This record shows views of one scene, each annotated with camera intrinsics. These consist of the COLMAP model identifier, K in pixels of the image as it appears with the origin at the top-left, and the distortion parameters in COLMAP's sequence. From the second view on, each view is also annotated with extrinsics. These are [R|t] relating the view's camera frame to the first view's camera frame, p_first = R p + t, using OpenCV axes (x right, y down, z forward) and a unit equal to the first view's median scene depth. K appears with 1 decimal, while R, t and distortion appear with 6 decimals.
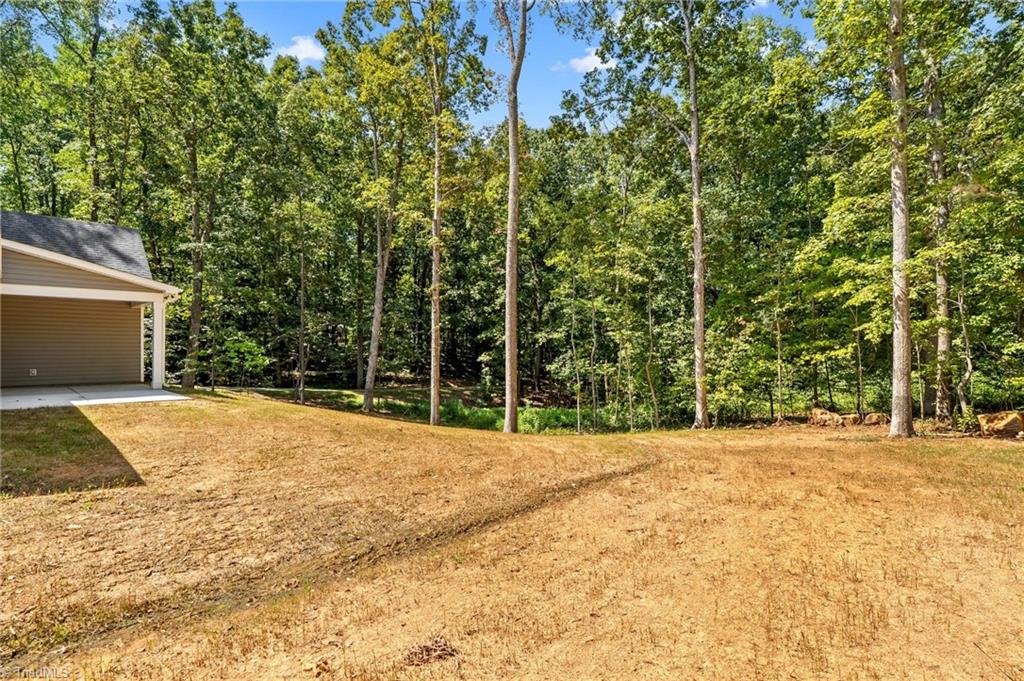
lens RADIAL K [[471.9, 0, 513.6], [0, 471.9, 343.8], [0, 0, 1]] dist [-0.005454, 0.003325]
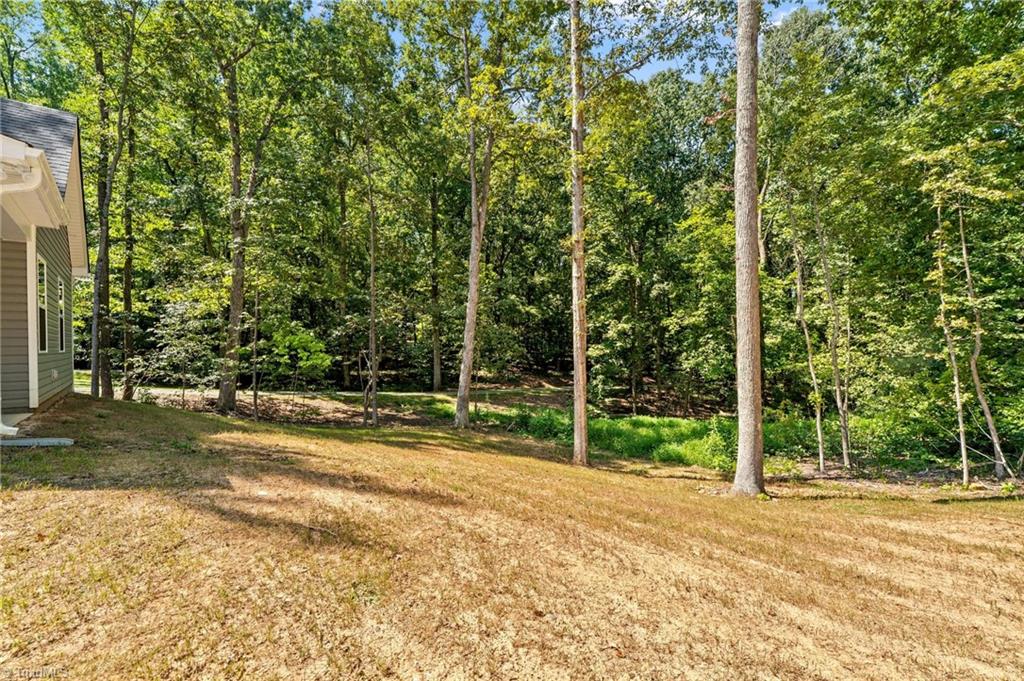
lens RADIAL K [[471.9, 0, 513.3], [0, 471.9, 345.1], [0, 0, 1]] dist [-0.005454, 0.003325]
pose [[0.991492, -0.015714, -0.129216, -0.143729], [0.017178, 0.999800, 0.010220, 0.011478], [0.129030, -0.012353, 0.991564, 0.308284]]
